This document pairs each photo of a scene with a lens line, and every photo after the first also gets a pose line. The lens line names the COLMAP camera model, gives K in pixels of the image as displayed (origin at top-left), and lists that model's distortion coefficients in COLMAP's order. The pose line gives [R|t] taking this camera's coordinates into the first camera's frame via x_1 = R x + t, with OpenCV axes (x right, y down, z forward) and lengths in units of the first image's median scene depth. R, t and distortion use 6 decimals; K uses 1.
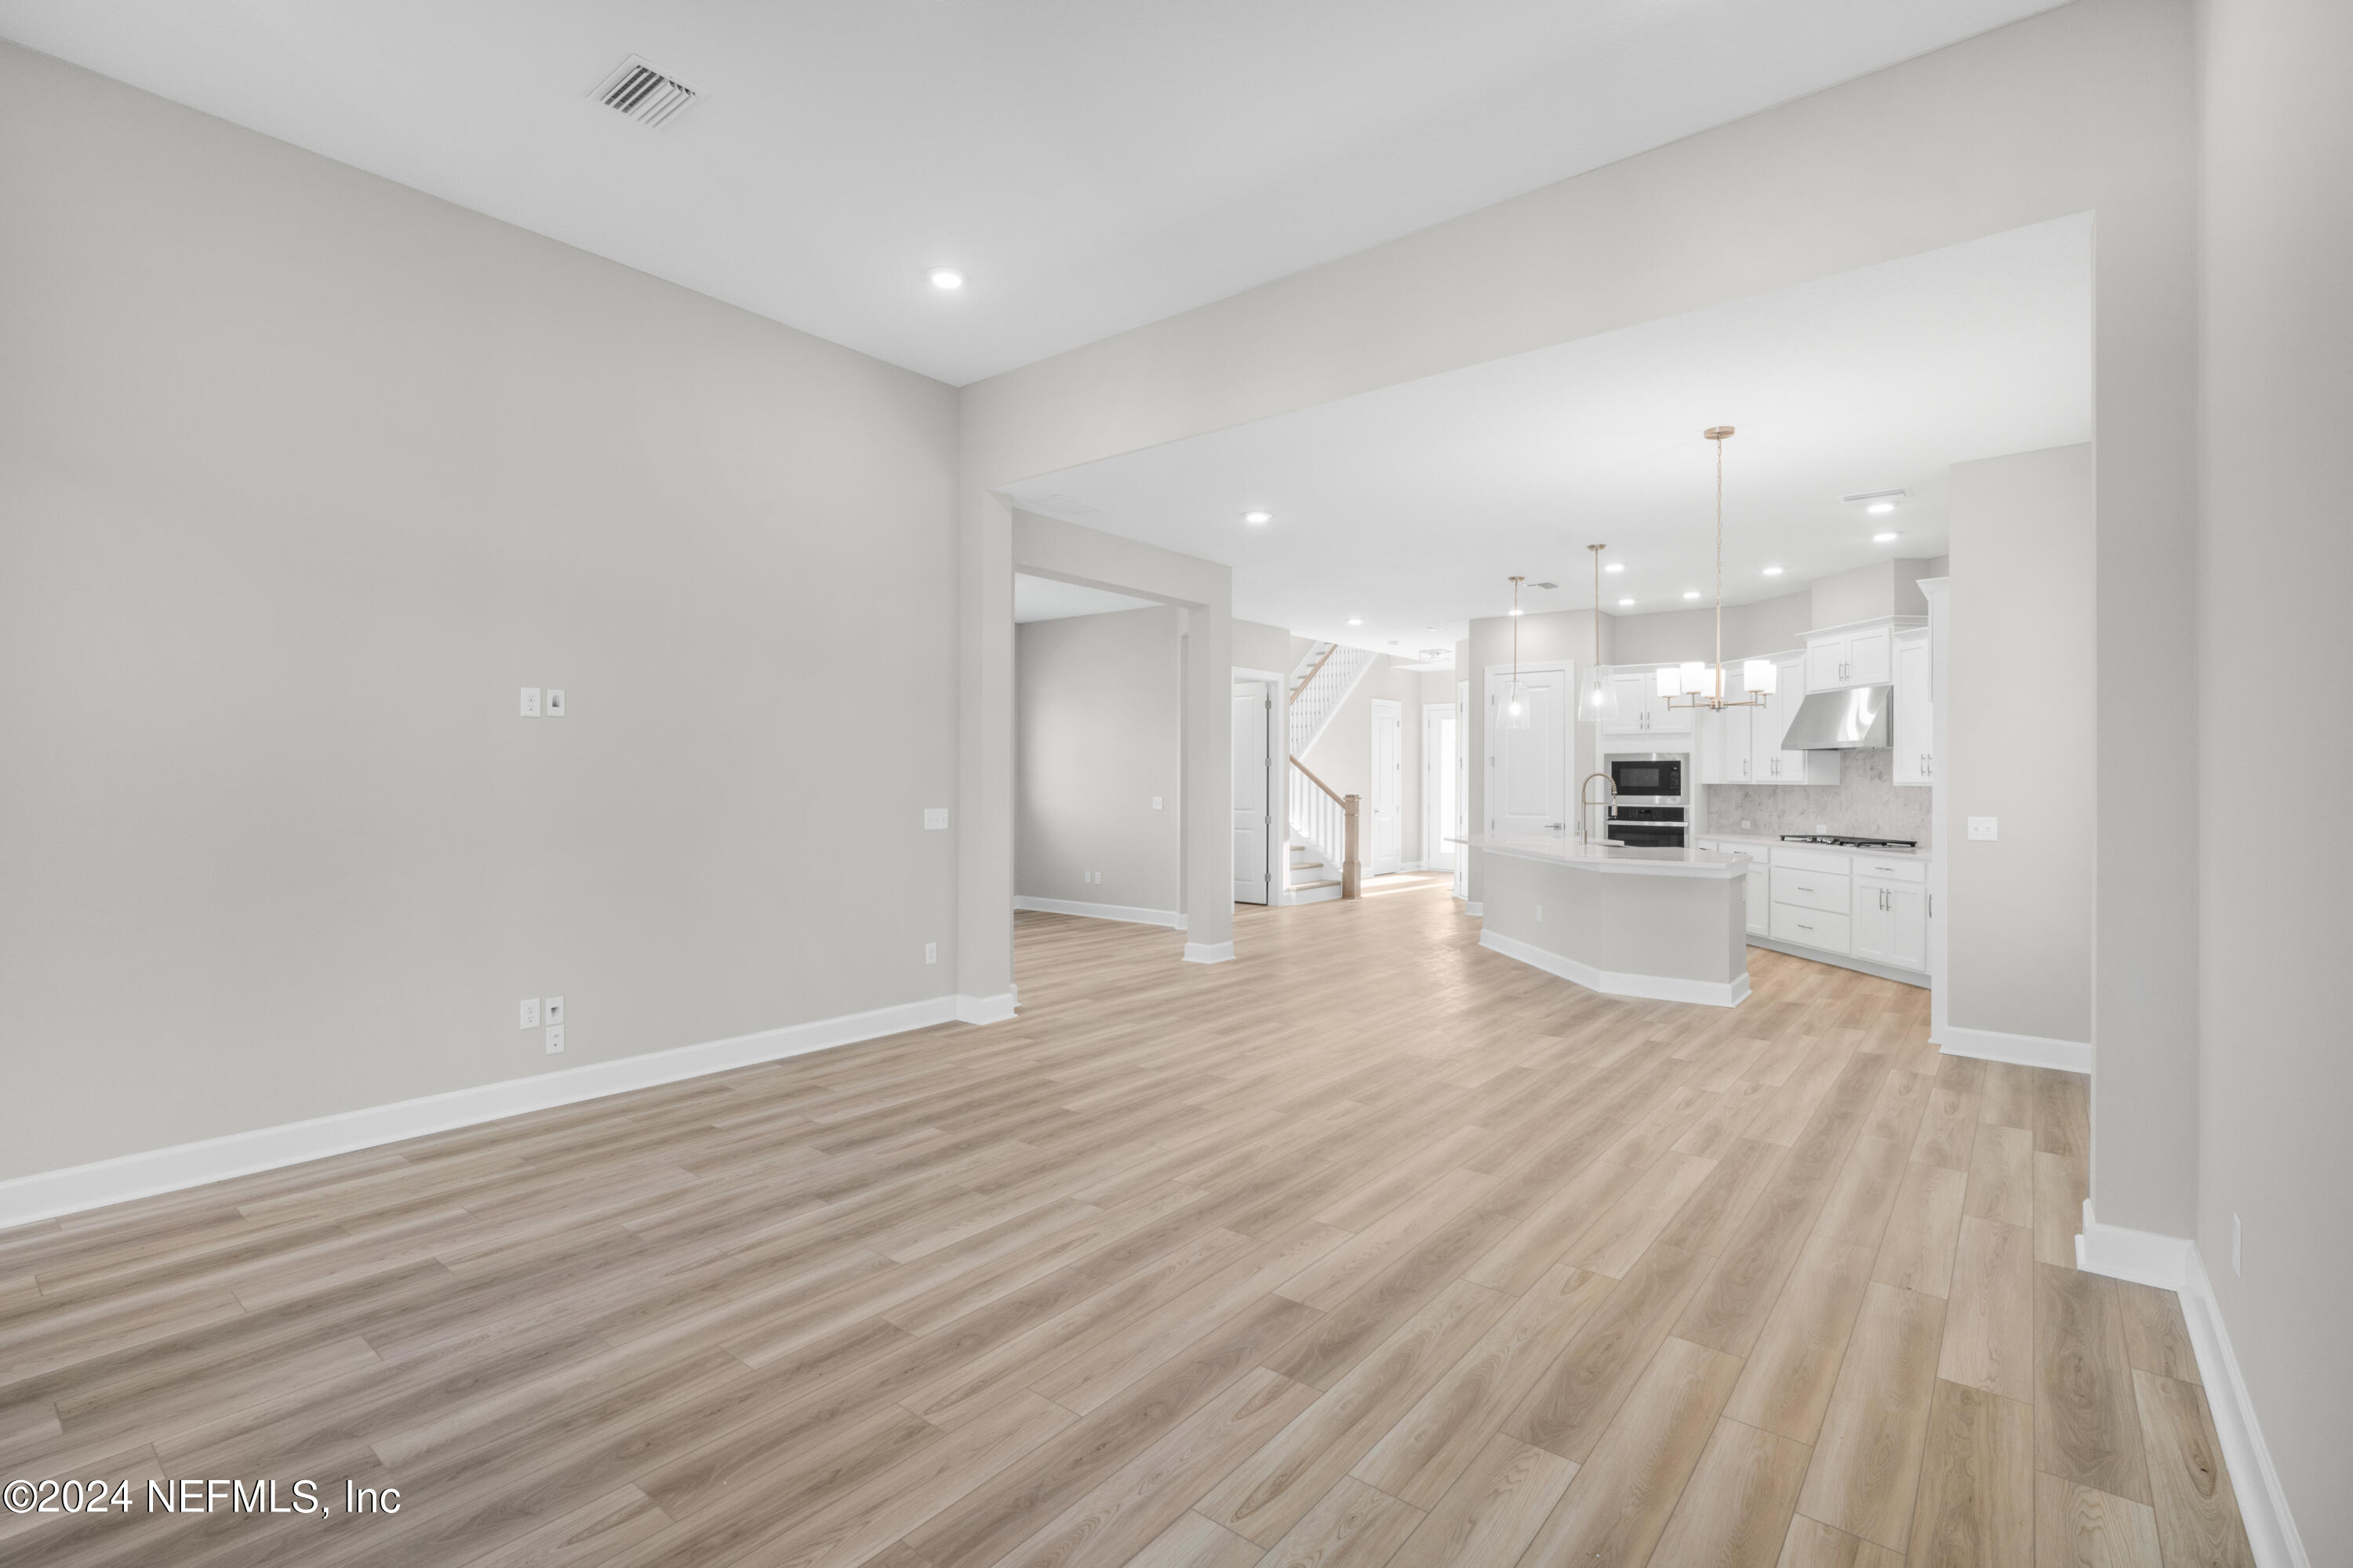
lens RADIAL K [[1063.2, 0, 1164.0], [0, 1063.2, 776.0], [0, 0, 1]] dist [0.002744, 0.000158]
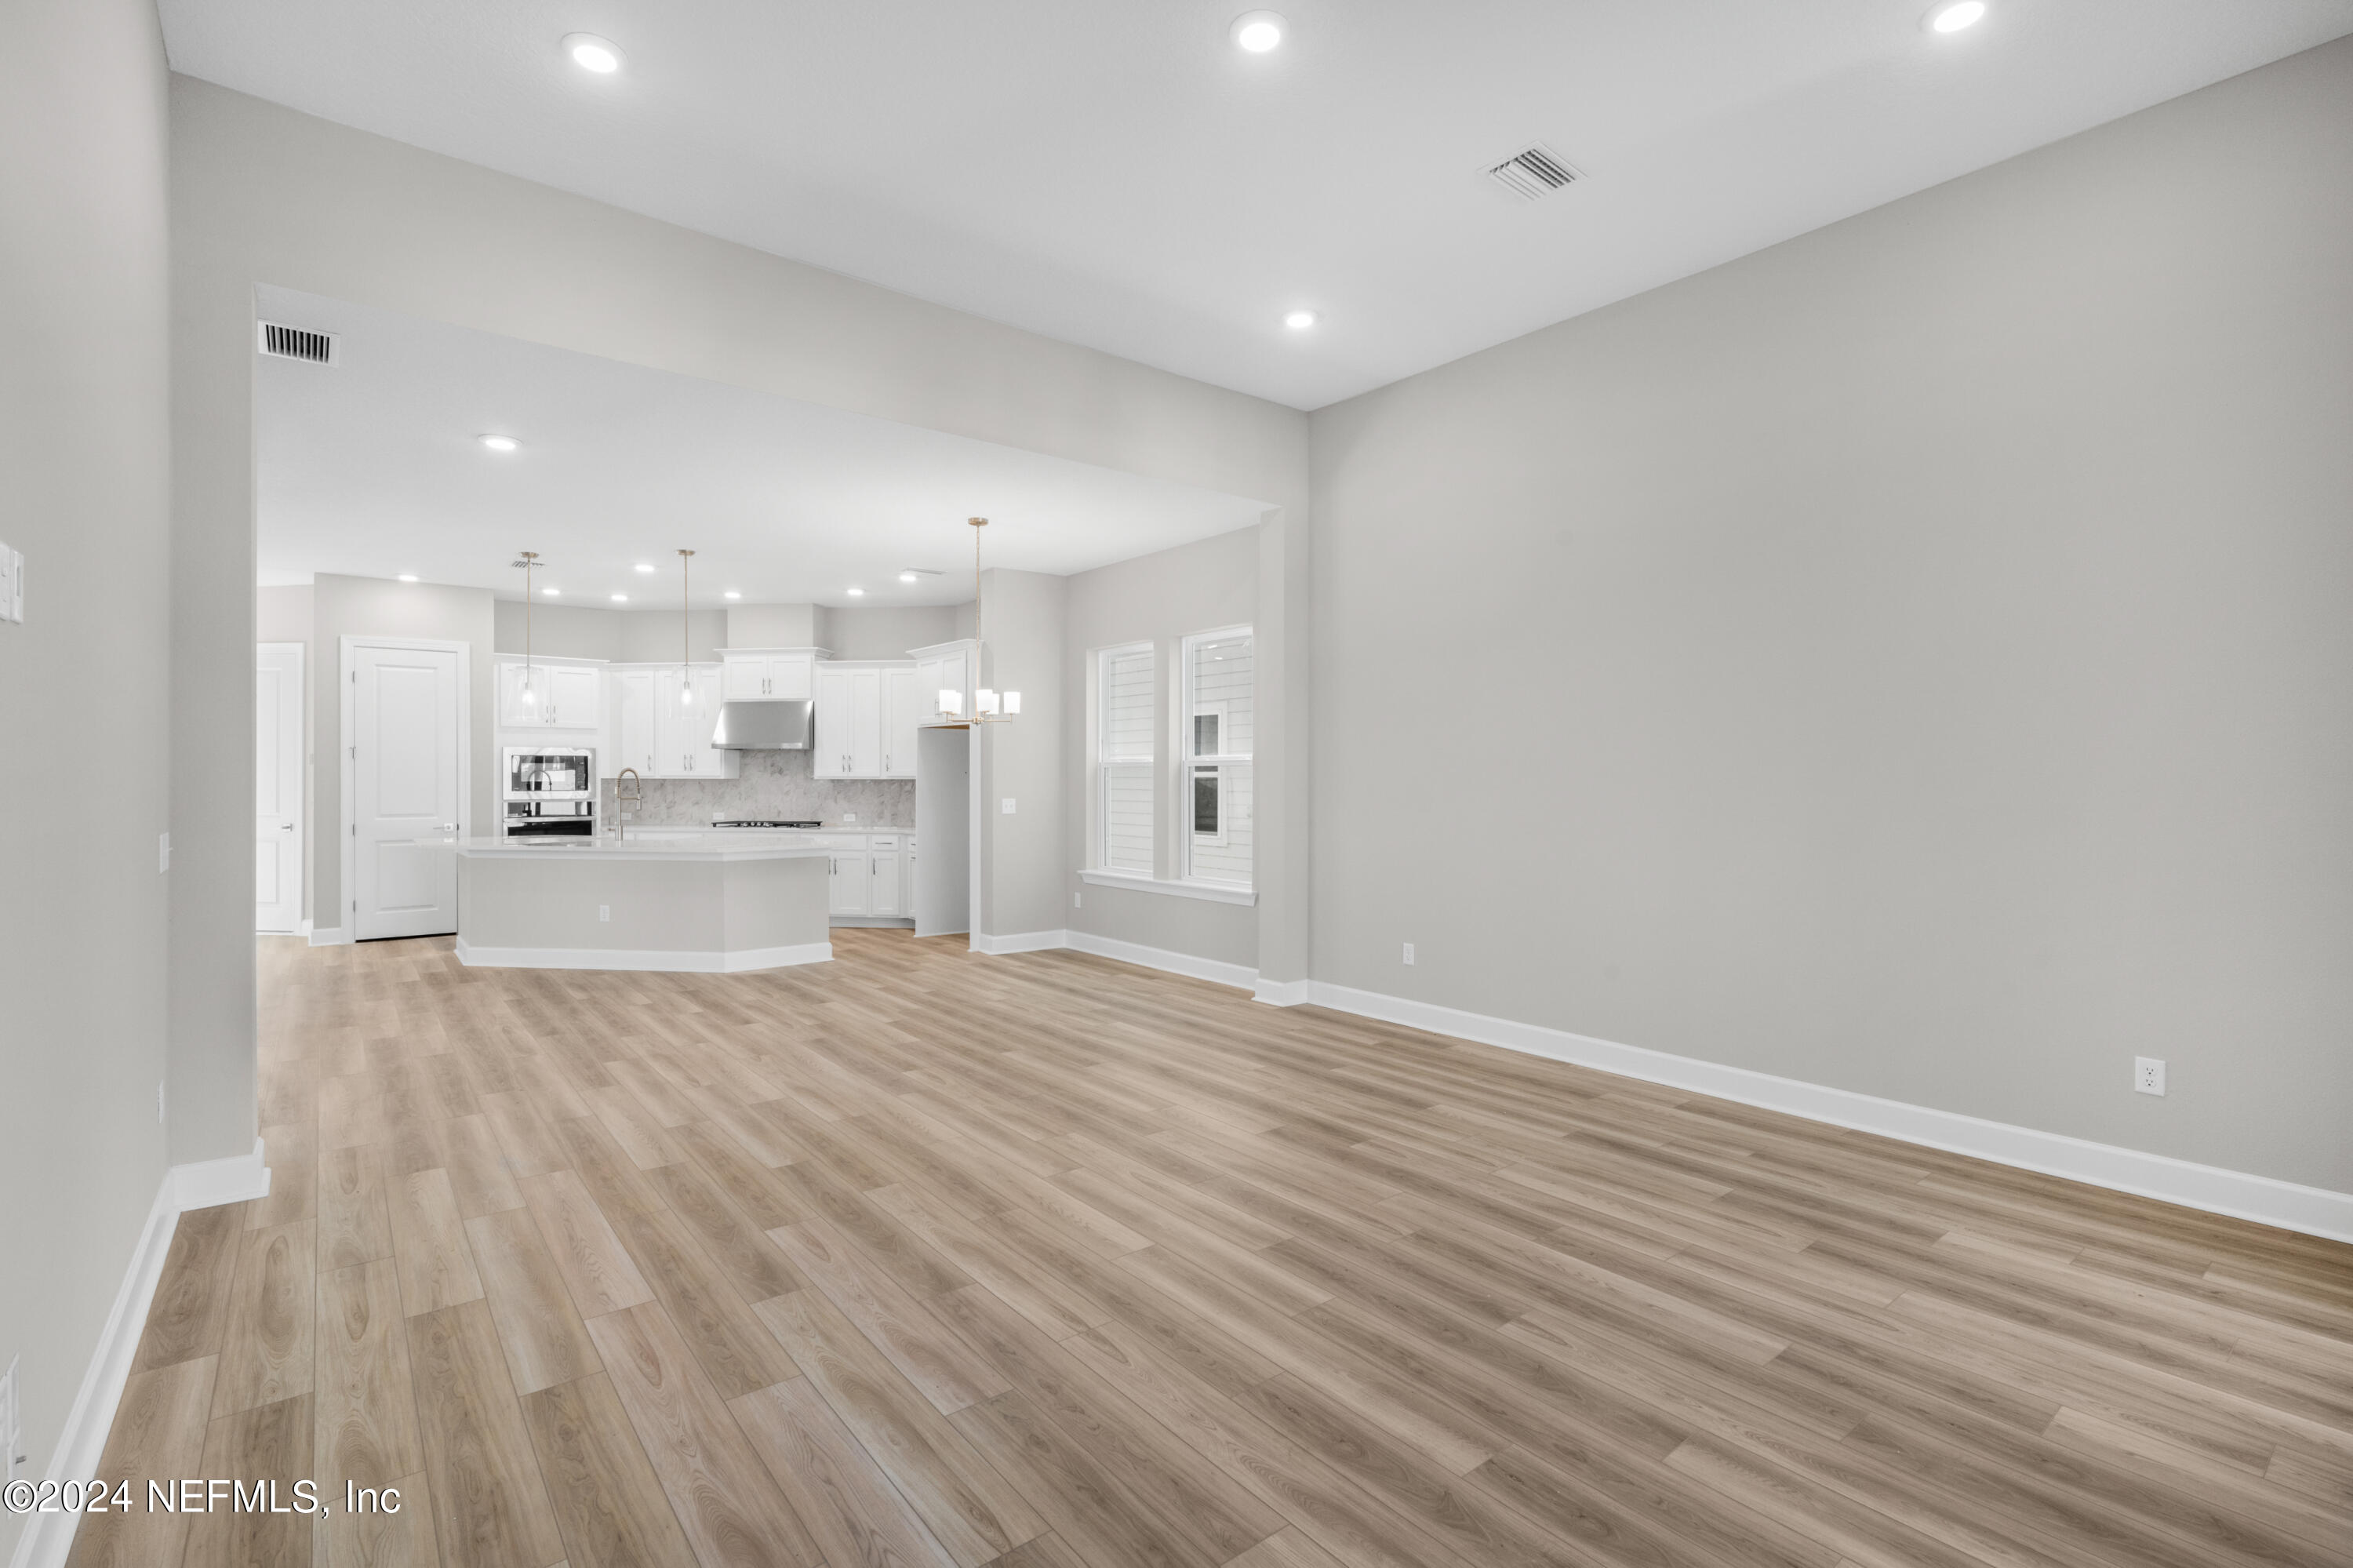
lens RADIAL K [[1064.9, 0, 1176.5], [0, 1064.9, 784.0], [0, 0, 1]] dist [-0.002478, 0.000329]
pose [[0.207622, -0.009334, 0.978165, -1.035046], [-0.004686, 0.999934, 0.010537, -0.001256], [-0.978198, -0.006771, 0.207564, 0.633441]]
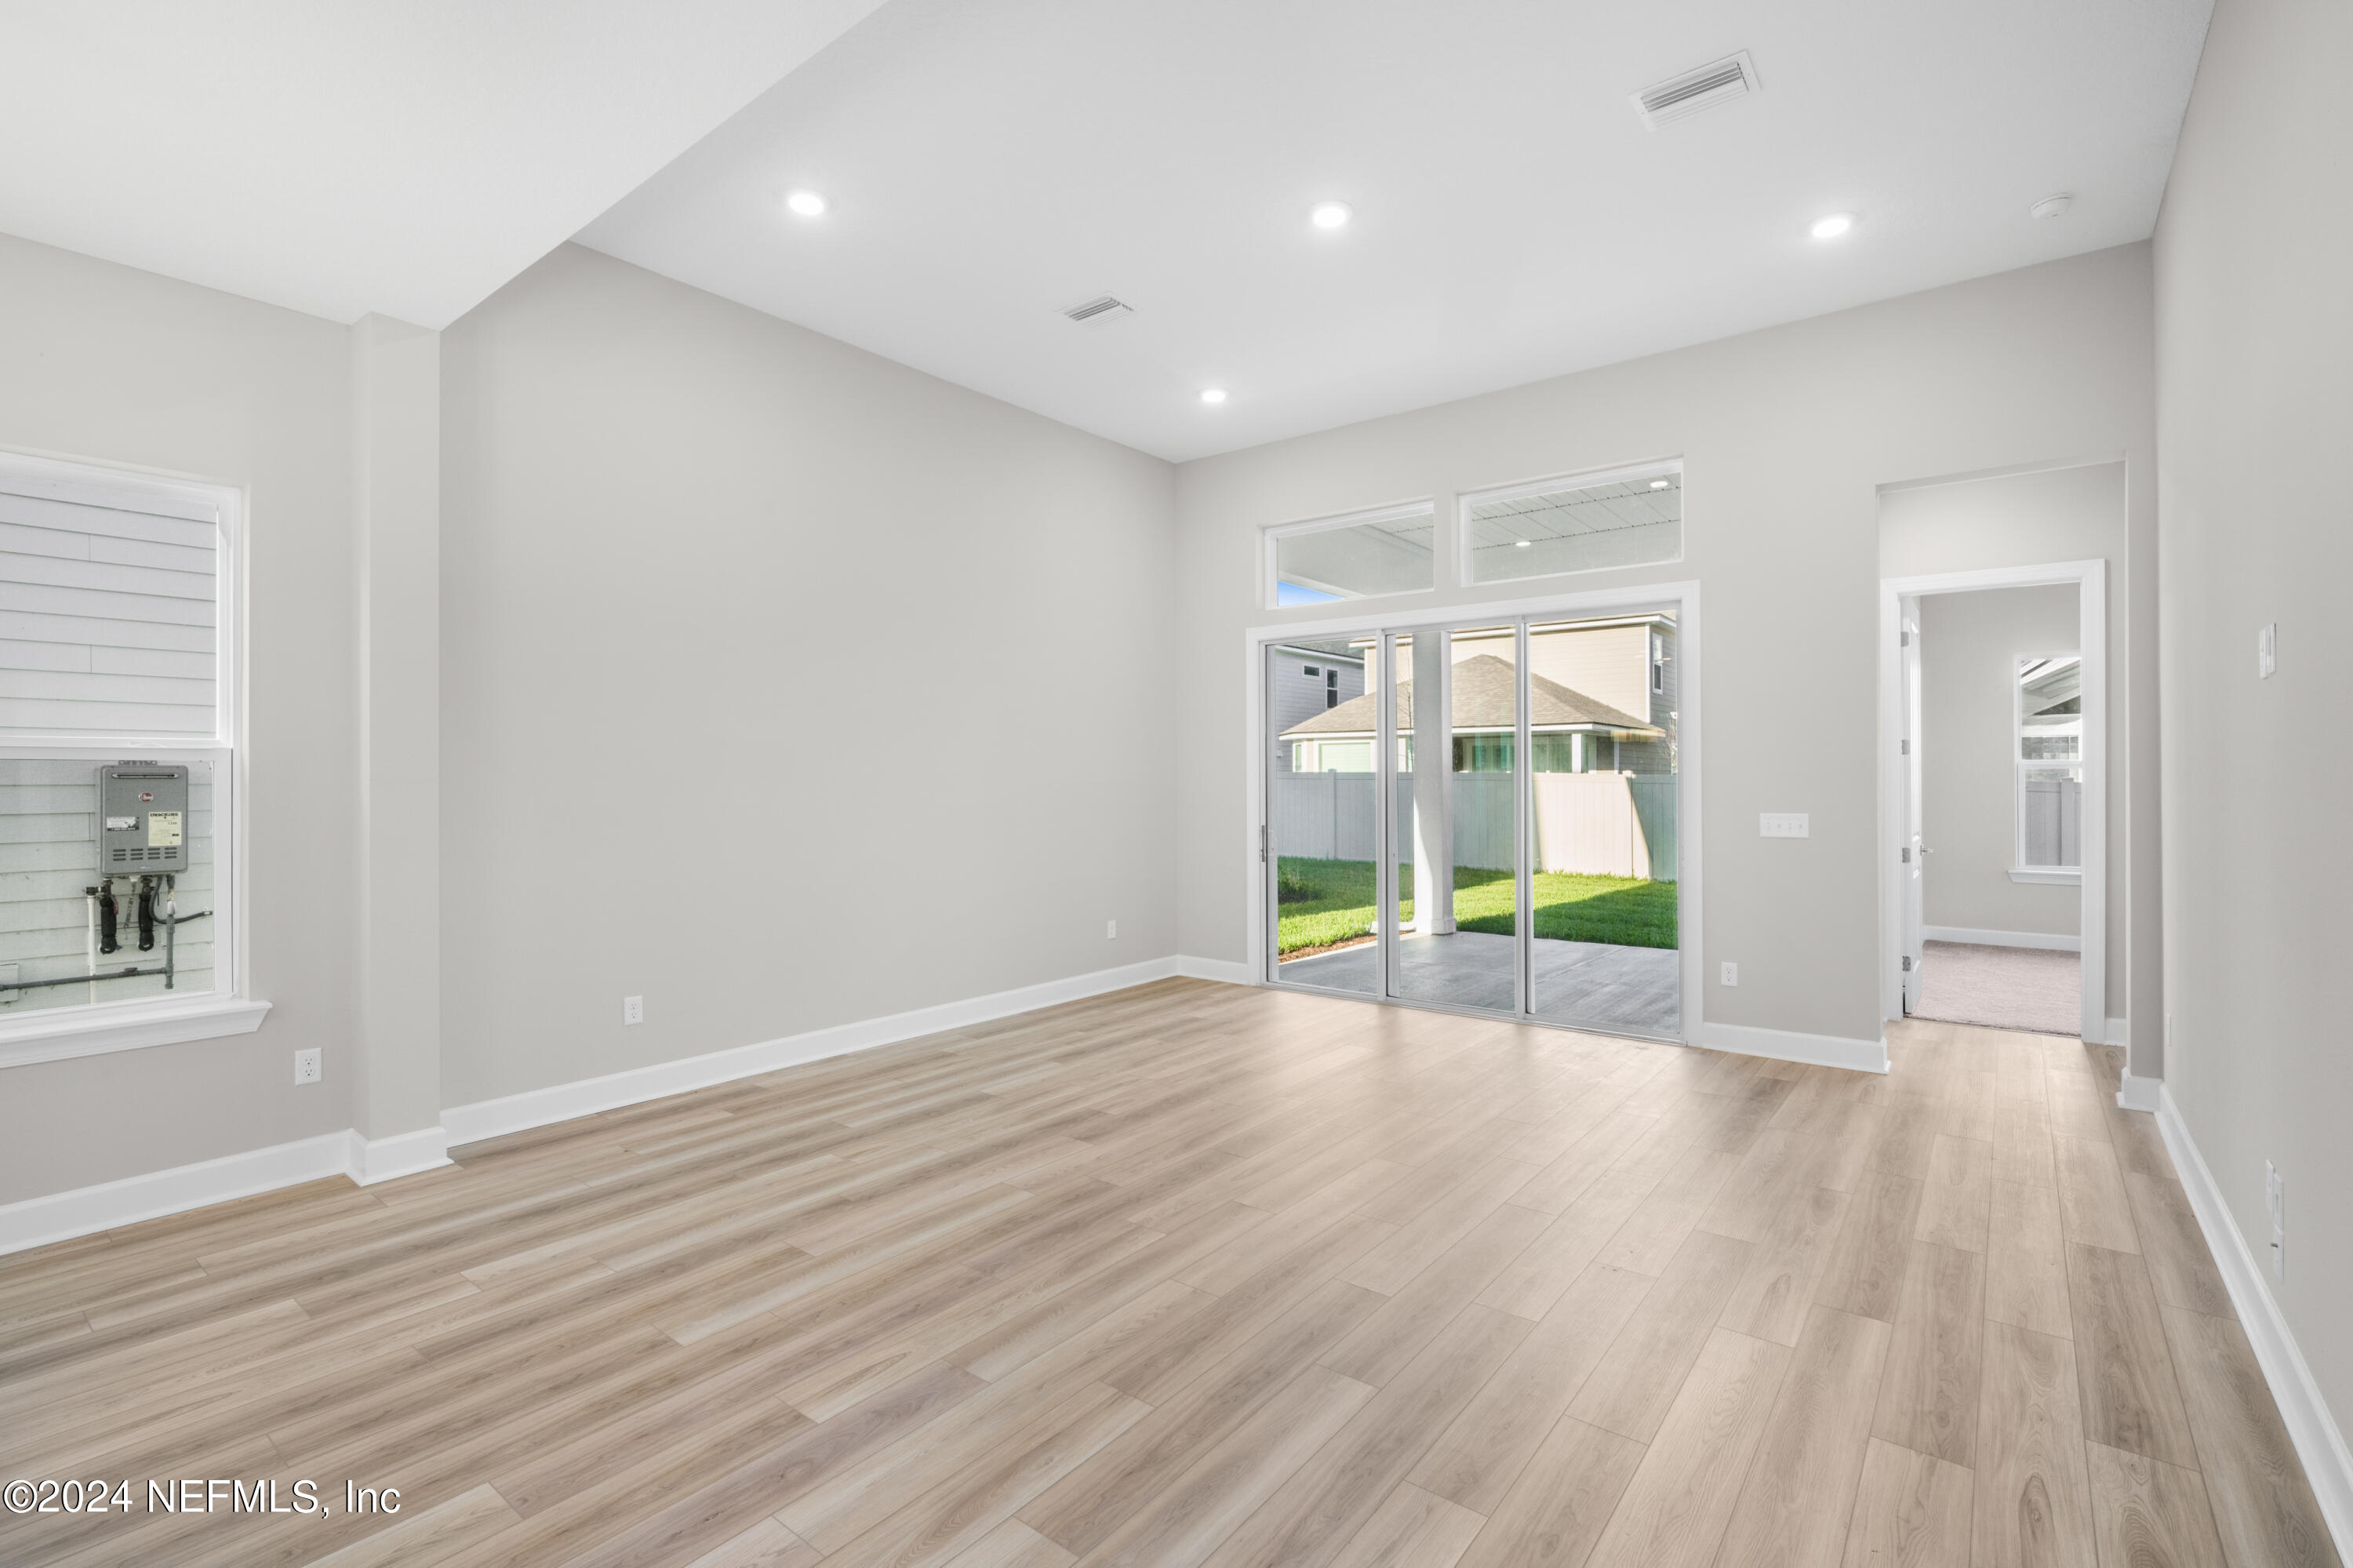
lens RADIAL K [[1063.2, 0, 1164.0], [0, 1063.2, 776.0], [0, 0, 1]] dist [0.002744, 0.000158]
pose [[-0.999934, -0.002727, -0.011151, 0.021016], [-0.002652, 0.999974, -0.006759, 0.005420], [0.011169, -0.006729, -0.999915, 1.887135]]
